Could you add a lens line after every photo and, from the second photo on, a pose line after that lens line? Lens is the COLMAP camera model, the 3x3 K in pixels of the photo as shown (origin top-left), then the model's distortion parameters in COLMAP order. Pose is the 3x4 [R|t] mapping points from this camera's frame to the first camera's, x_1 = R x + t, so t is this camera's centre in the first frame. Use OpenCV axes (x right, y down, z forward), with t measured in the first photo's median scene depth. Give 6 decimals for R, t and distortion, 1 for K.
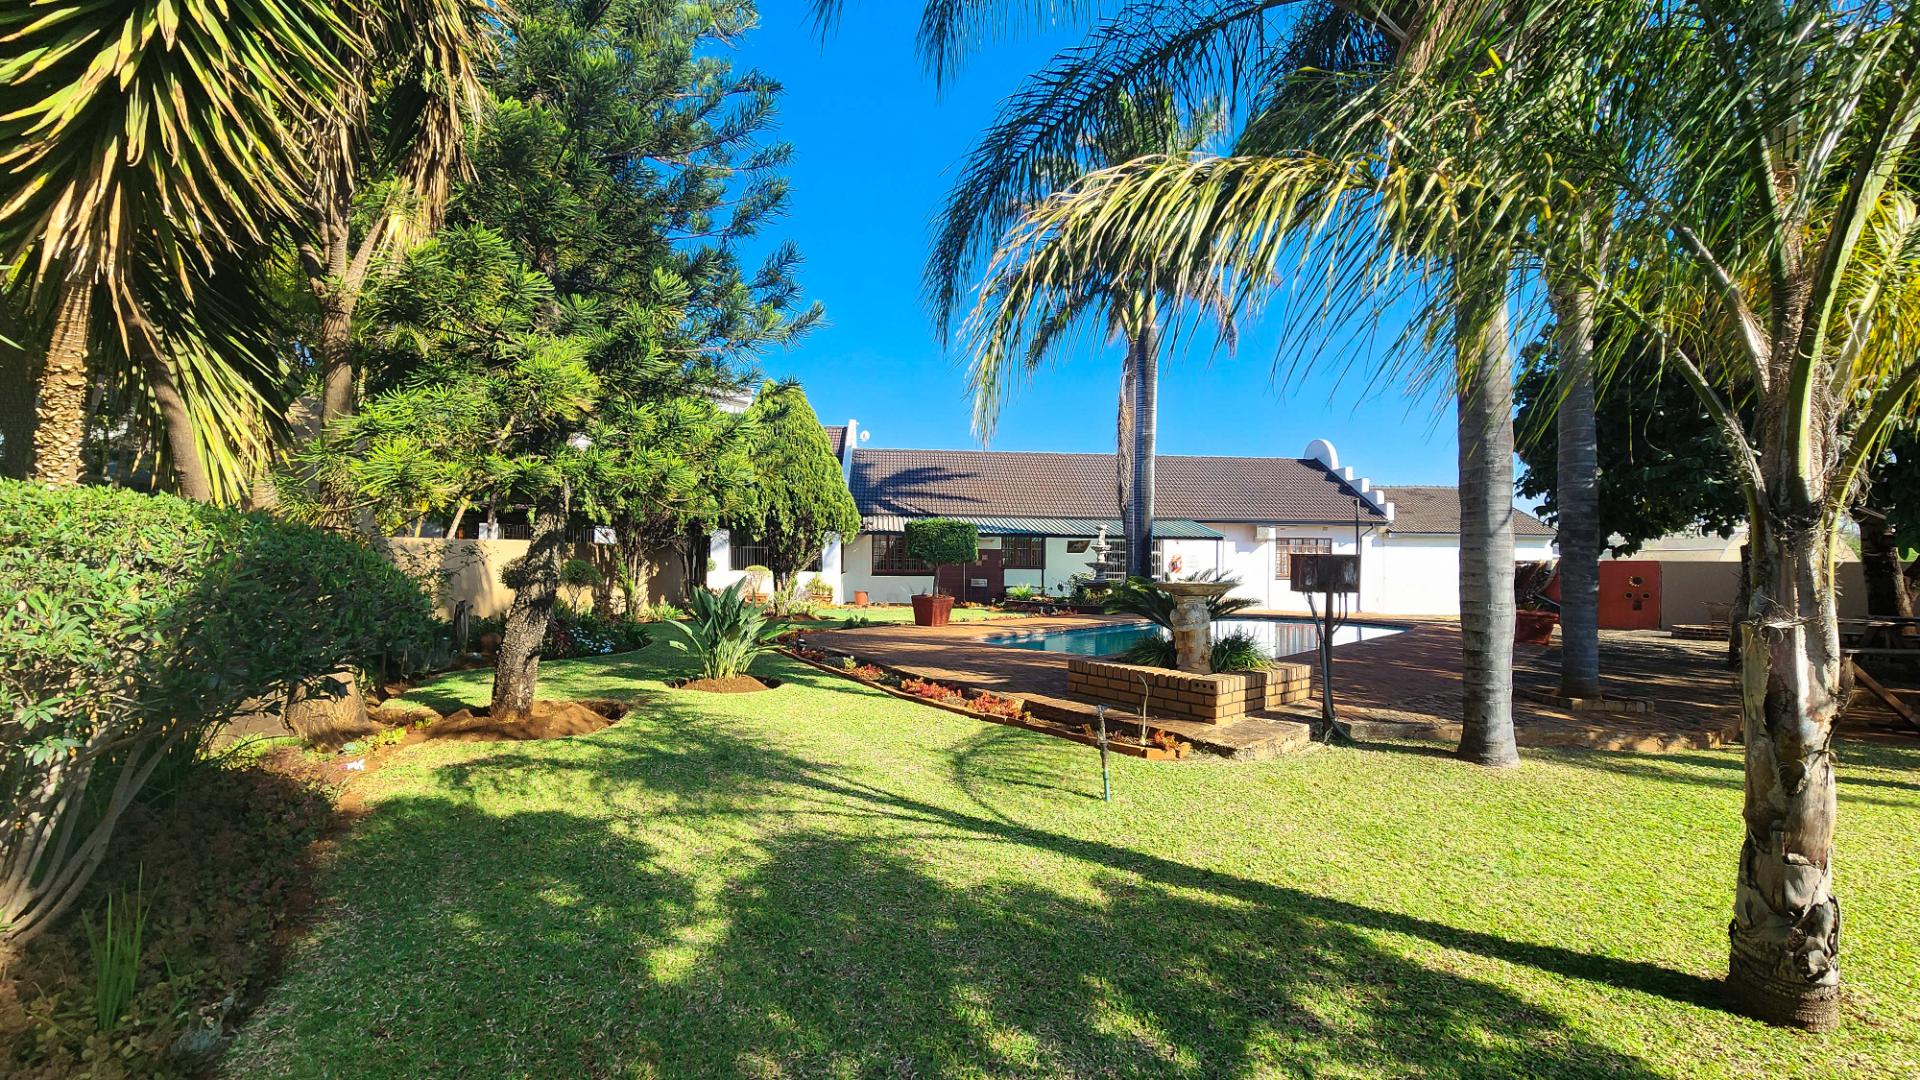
lens RADIAL K [[790.8, 0, 960.0], [0, 790.8, 540.0], [0, 0, 1]] dist [-0.001884, -0.000153]
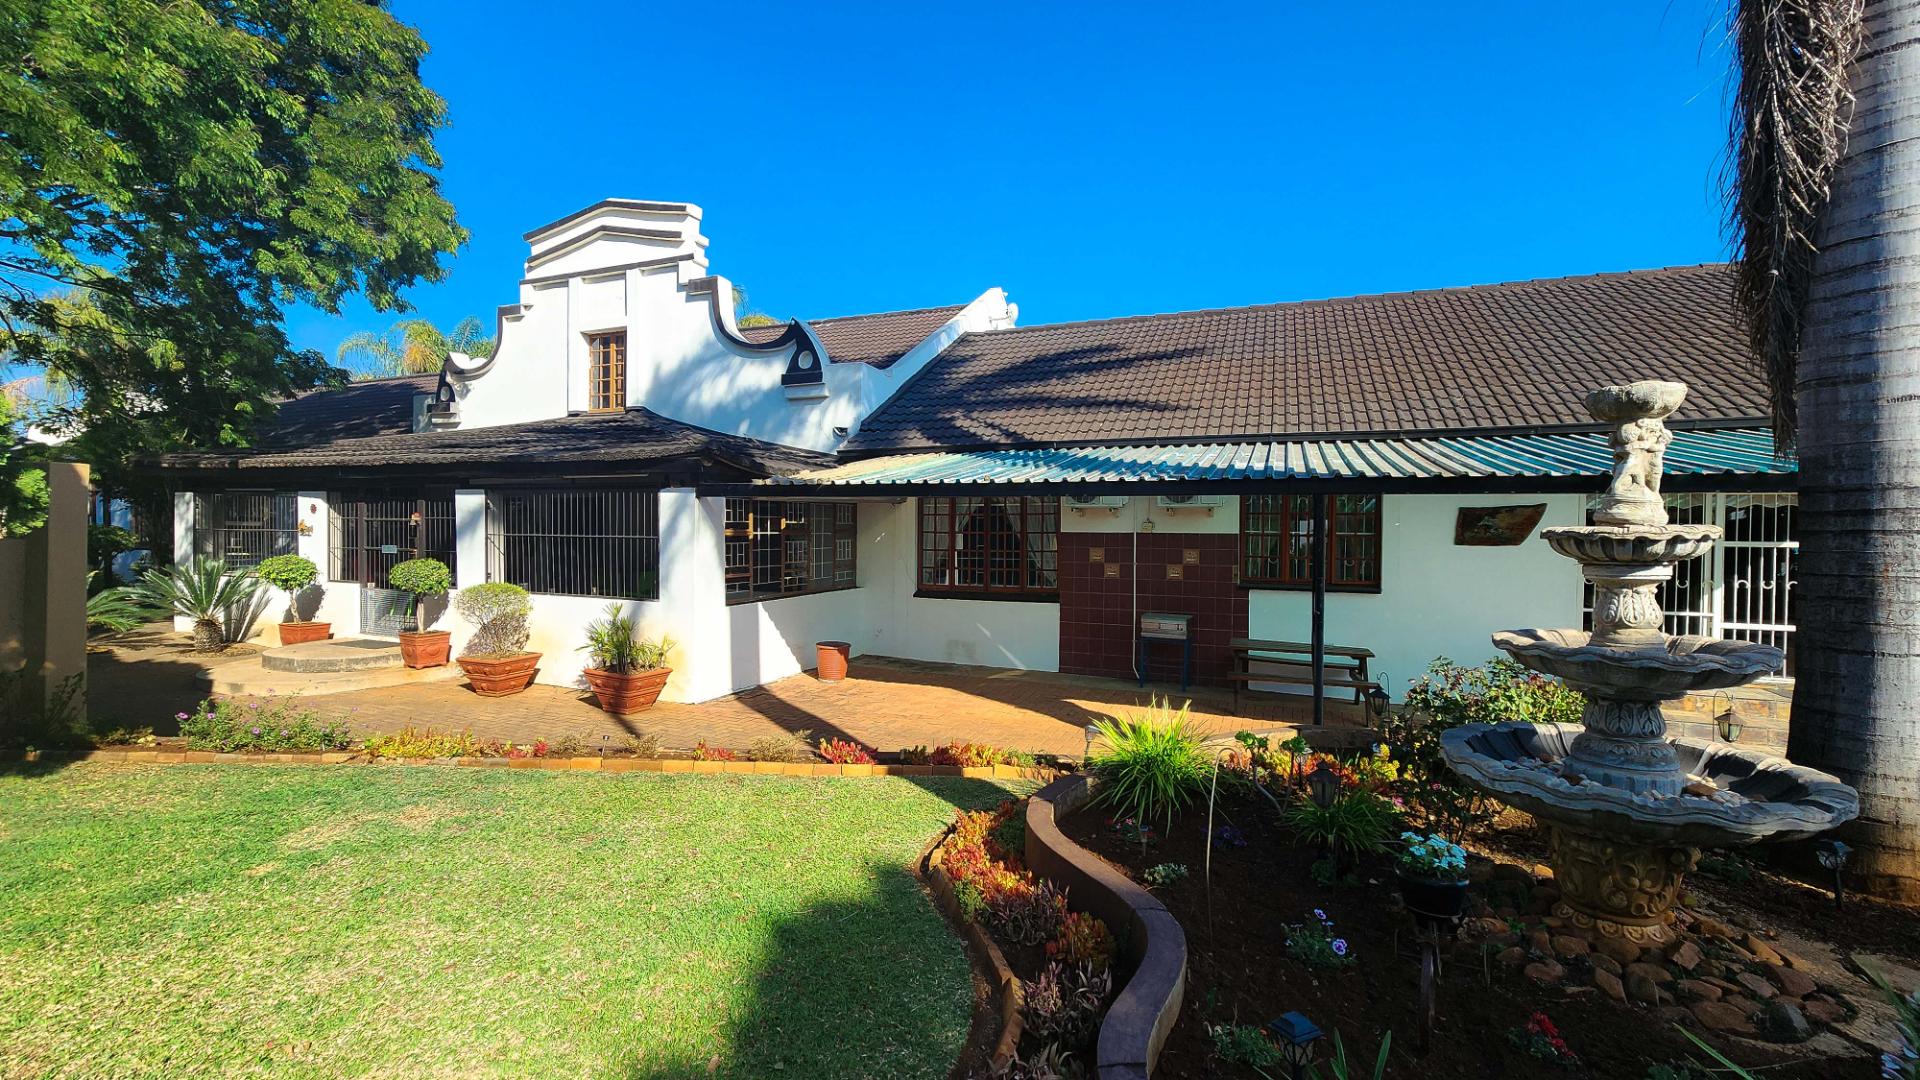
lens RADIAL K [[790.8, 0, 960.0], [0, 790.8, 540.0], [0, 0, 1]] dist [-0.001884, -0.000153]
pose [[0.888015, 0.004269, -0.459795, 0.103325], [0.010404, 0.999514, 0.029375, 0.003301], [0.459697, -0.030869, 0.887539, 0.622112]]
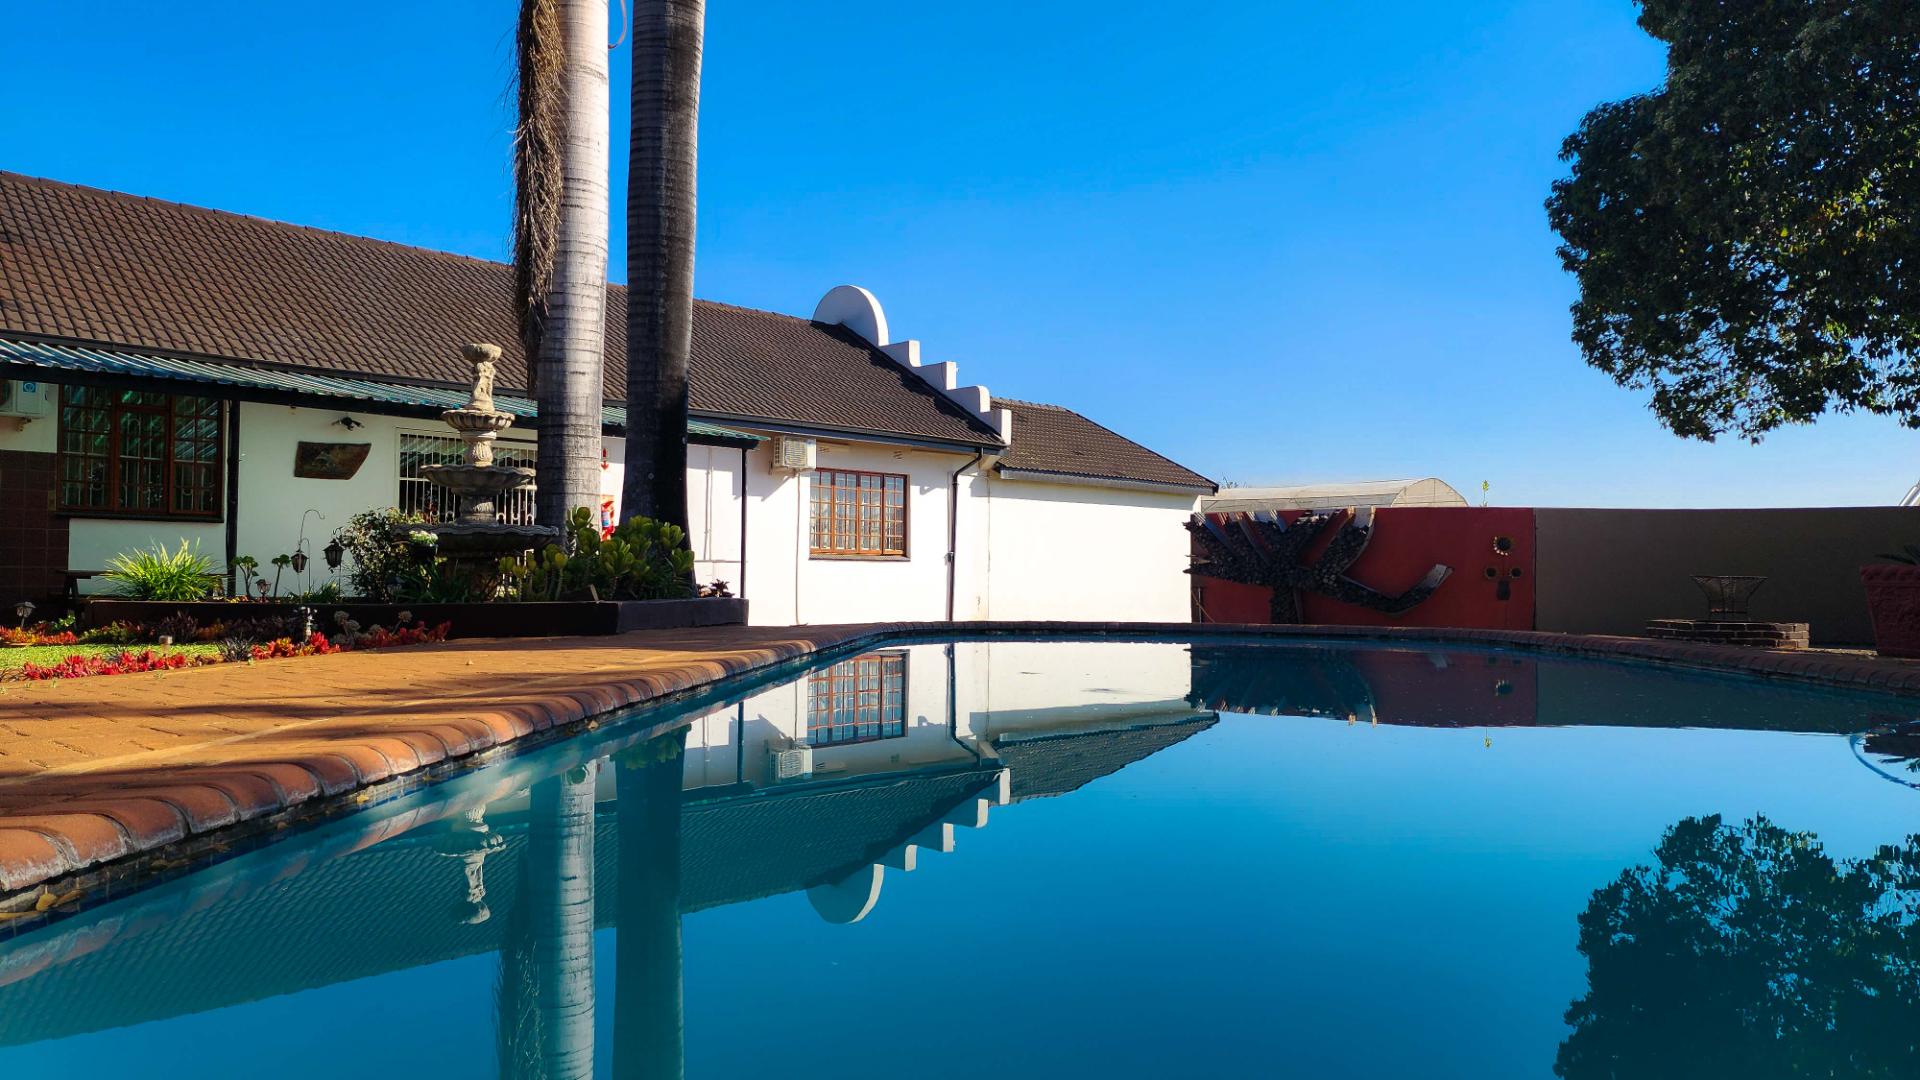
lens RADIAL K [[1298.3, 0, 960.0], [0, 1298.3, 540.0], [0, 0, 1]] dist [0.056649, -0.002535]
pose [[0.788944, 0.013348, 0.614320, 0.014137], [-0.013583, 0.999899, -0.004281, 0.041755], [-0.614315, -0.004967, 0.789045, 0.381639]]
